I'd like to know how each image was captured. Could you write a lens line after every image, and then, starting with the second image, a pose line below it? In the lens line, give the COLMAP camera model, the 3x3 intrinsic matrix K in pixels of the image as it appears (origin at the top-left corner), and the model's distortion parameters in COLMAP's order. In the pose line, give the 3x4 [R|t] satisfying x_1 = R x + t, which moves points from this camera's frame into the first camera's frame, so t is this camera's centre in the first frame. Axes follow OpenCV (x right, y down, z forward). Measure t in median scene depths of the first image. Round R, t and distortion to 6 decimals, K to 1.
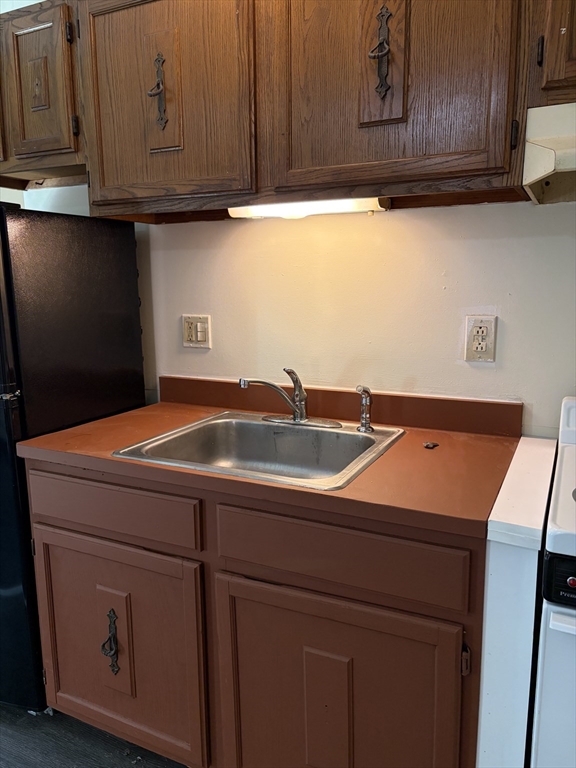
lens RADIAL K [[582.7, 0, 295.3], [0, 582.7, 384.6], [0, 0, 1]] dist [0.046682, -0.058657]
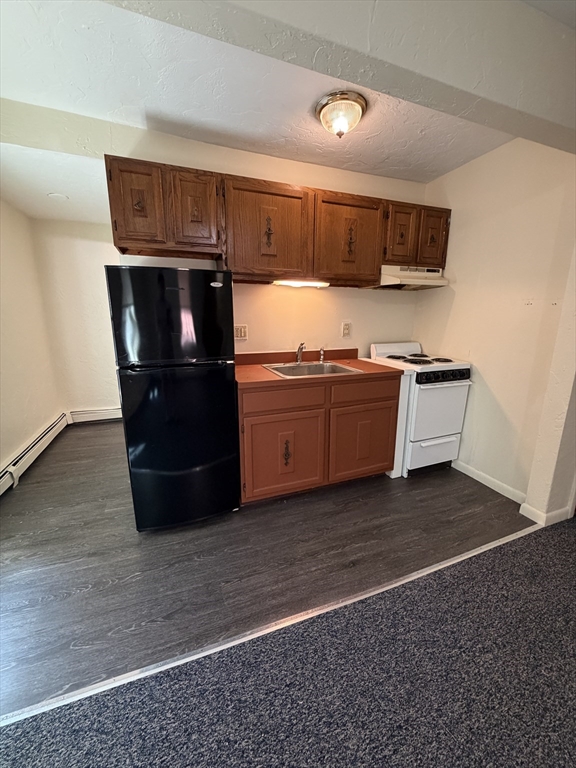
lens RADIAL K [[310.9, 0, 289.4], [0, 310.9, 380.6], [0, 0, 1]] dist [0.001547, 0.000532]
pose [[0.679029, -0.142930, 0.720063, -1.403710], [0.121989, 0.989195, 0.081315, 0.027358], [-0.723905, 0.032625, 0.689128, 0.069738]]
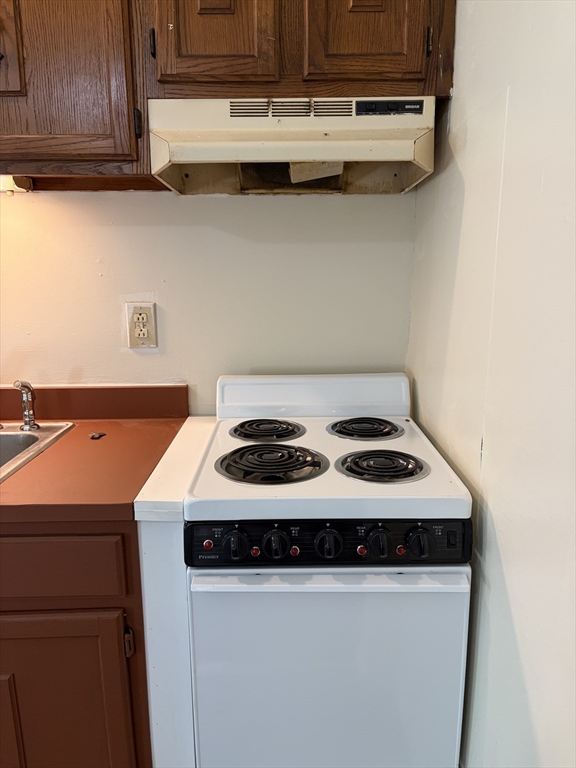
lens RADIAL K [[582.7, 0, 287.0], [0, 582.7, 386.4], [0, 0, 1]] dist [0.046682, -0.058657]
pose [[0.892197, -0.085666, 0.443448, 0.099451], [0.076434, 0.996324, 0.038691, 0.008995], [-0.445132, -0.000626, 0.895465, -0.025037]]
